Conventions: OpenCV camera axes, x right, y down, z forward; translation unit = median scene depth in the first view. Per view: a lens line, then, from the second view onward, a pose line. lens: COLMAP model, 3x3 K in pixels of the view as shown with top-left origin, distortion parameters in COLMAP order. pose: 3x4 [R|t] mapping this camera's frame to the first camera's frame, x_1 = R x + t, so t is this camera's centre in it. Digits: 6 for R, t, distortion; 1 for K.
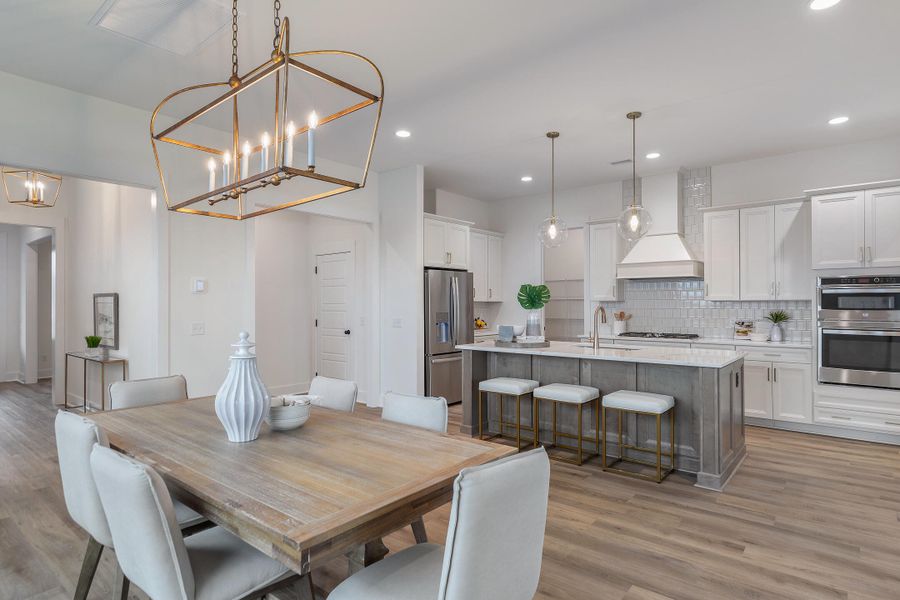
lens RADIAL K [[473.8, 0, 452.6], [0, 473.8, 309.3], [0, 0, 1]] dist [-0.005723, 0.000252]
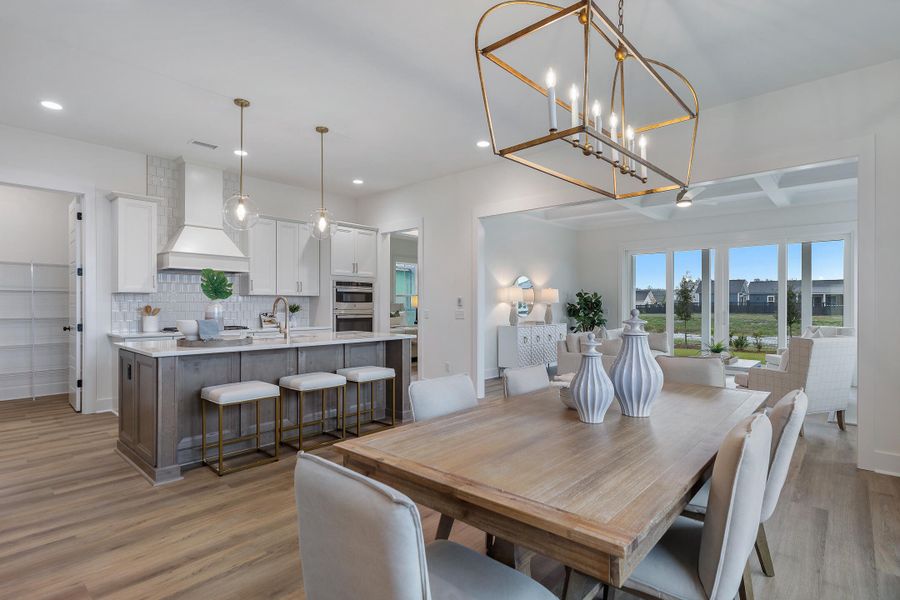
lens RADIAL K [[450.1, 0, 437.3], [0, 450.1, 302.2], [0, 0, 1]] dist [0.005187, -0.000021]
pose [[0.058442, 0.005667, 0.998275, -0.650904], [-0.005197, 0.999972, -0.005372, 0.007937], [-0.998277, -0.004874, 0.058470, 0.609375]]
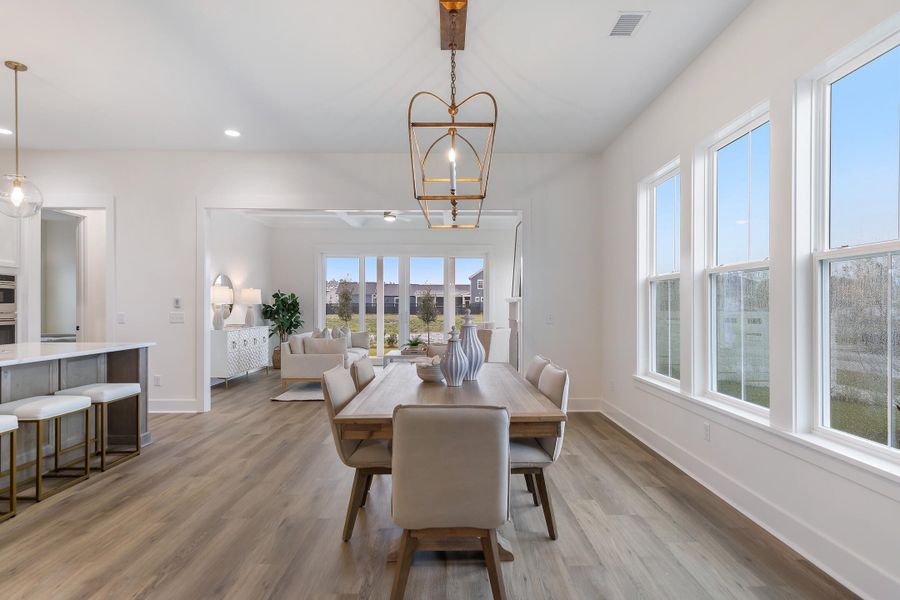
lens RADIAL K [[515.6, 0, 445.9], [0, 515.6, 301.8], [0, 0, 1]] dist [-0.003489, -0.000060]
pose [[-0.635119, 0.006855, 0.772384, -0.754606], [-0.002555, 0.999937, -0.010975, 0.009116], [-0.772410, -0.008944, -0.635061, 0.926999]]
